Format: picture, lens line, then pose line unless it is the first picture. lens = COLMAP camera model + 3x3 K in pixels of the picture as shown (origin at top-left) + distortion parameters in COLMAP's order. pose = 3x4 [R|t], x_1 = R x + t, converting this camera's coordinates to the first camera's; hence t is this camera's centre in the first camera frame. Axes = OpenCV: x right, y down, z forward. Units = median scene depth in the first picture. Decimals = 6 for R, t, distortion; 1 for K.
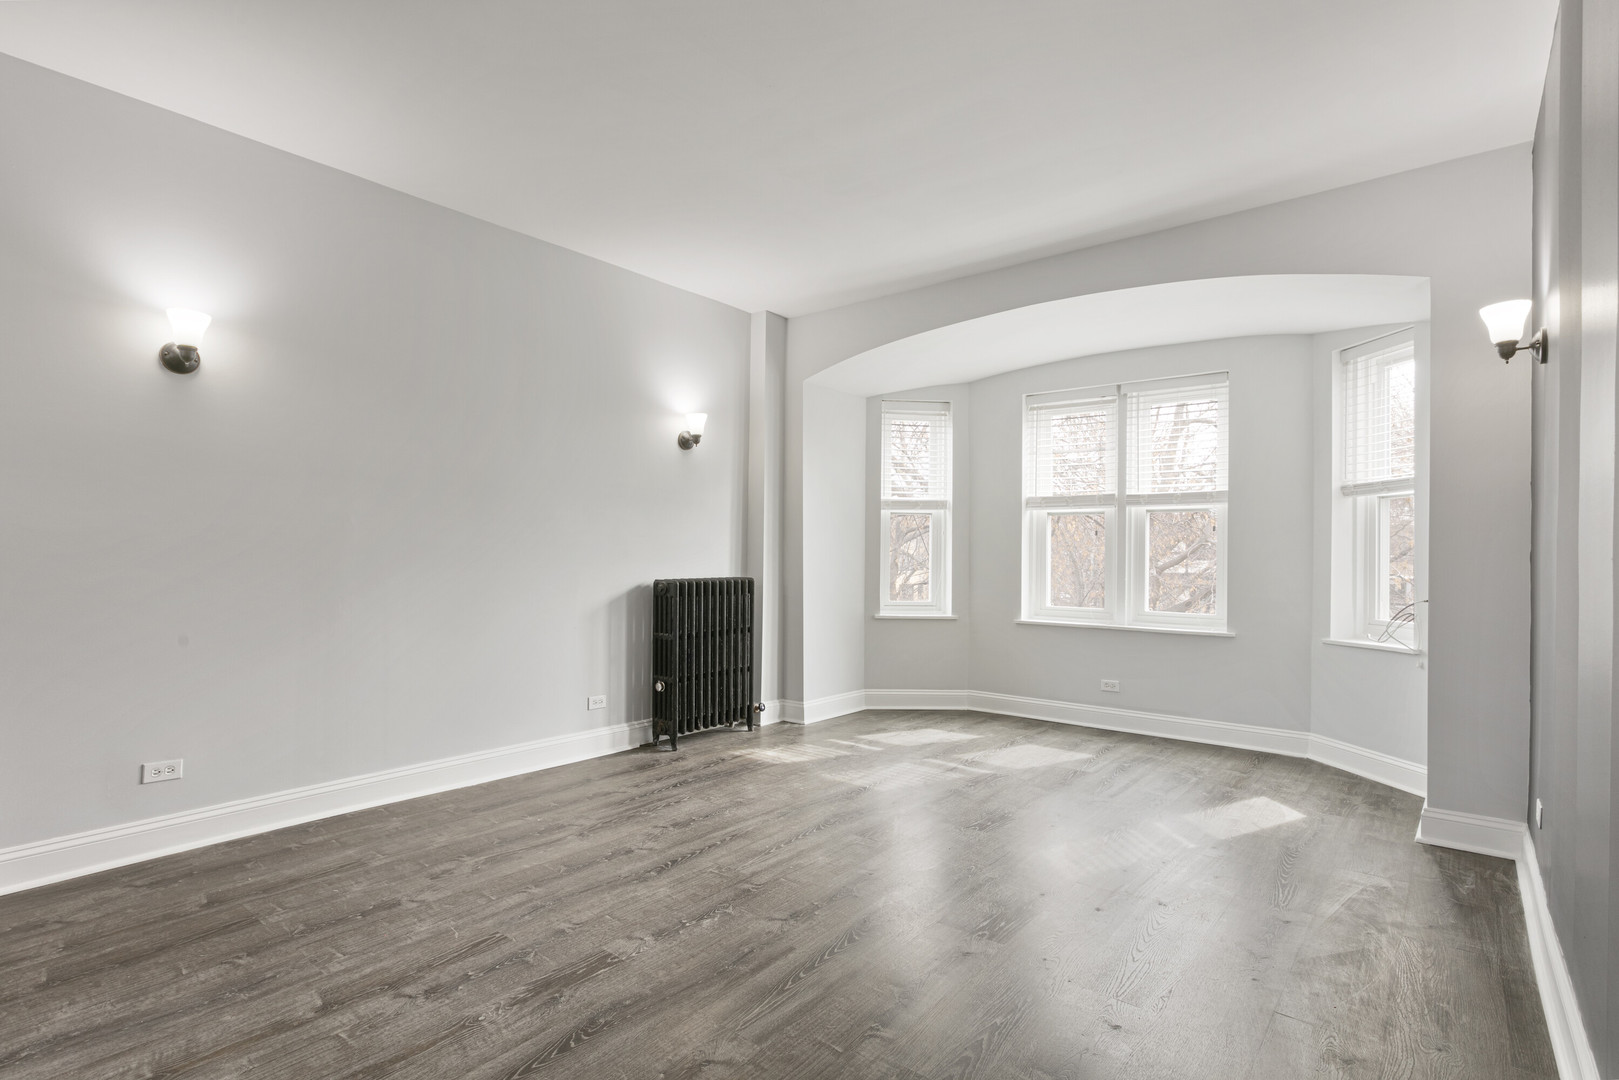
lens RADIAL K [[786.2, 0, 813.6], [0, 786.2, 544.8], [0, 0, 1]] dist [0.005258, 0.000773]
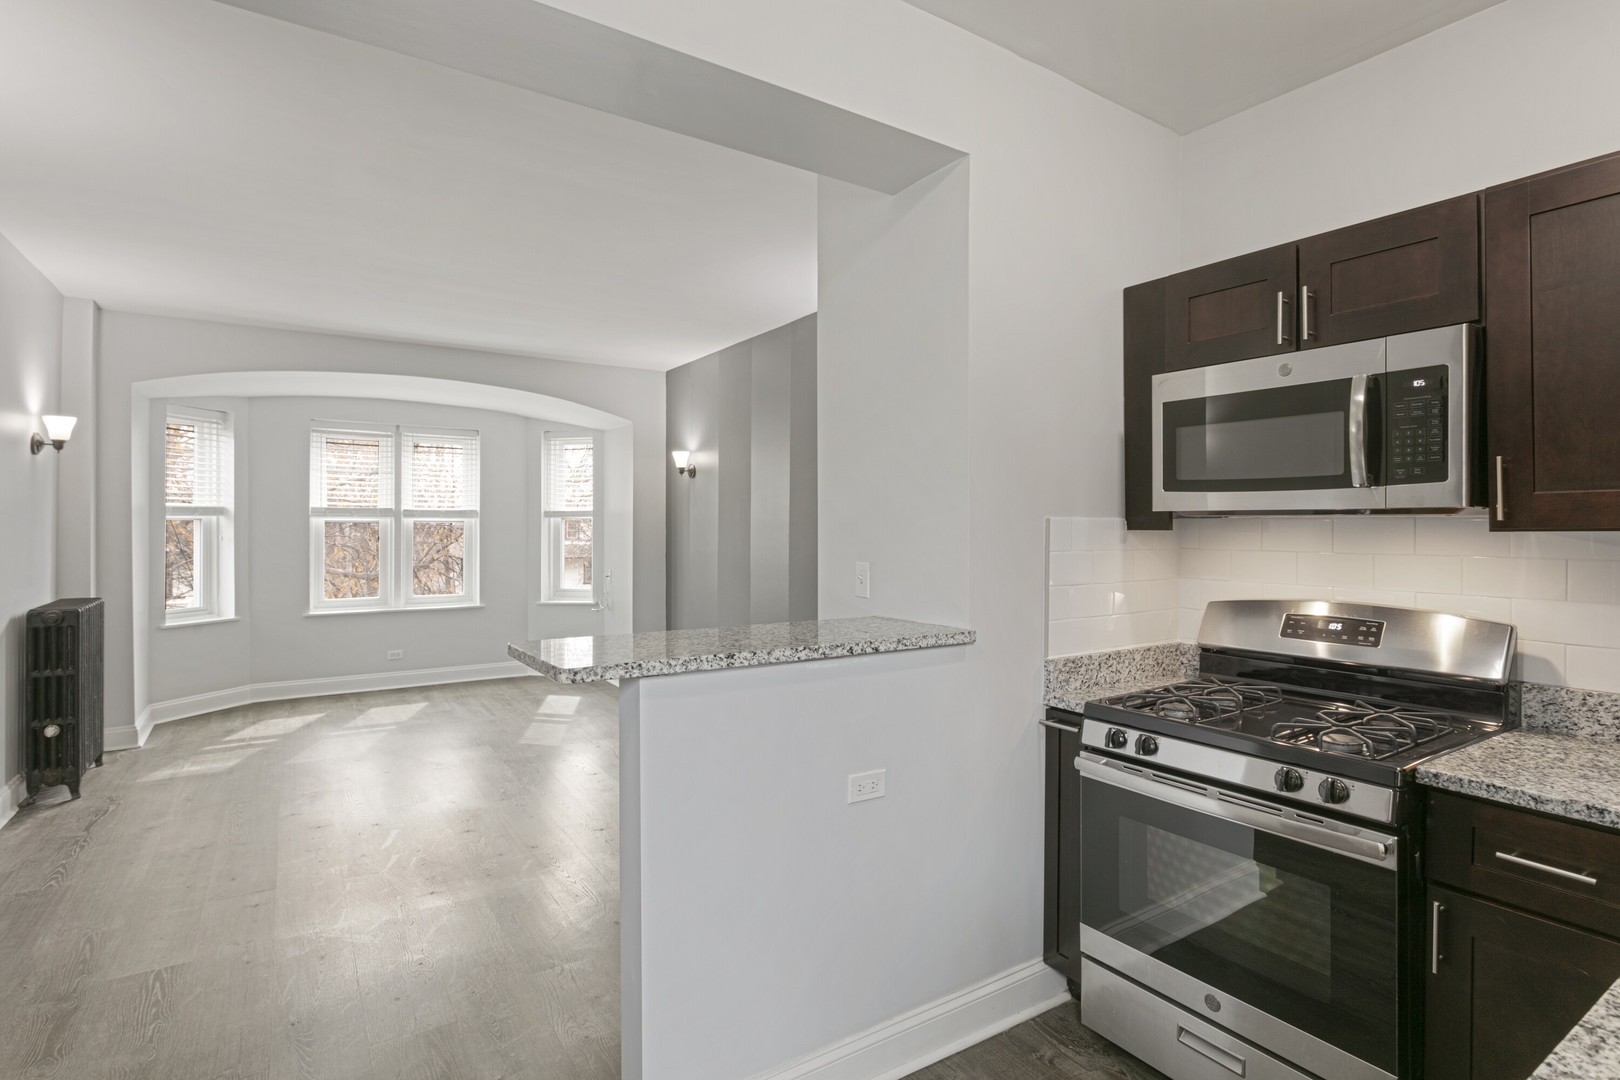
lens RADIAL K [[811.9, 0, 785.1], [0, 811.9, 515.9], [0, 0, 1]] dist [-0.010111, 0.002546]
pose [[0.323009, 0.003990, 0.946387, -0.798380], [-0.006800, 0.999975, -0.001895, -0.063568], [-0.946371, -0.005823, 0.323028, -0.056054]]
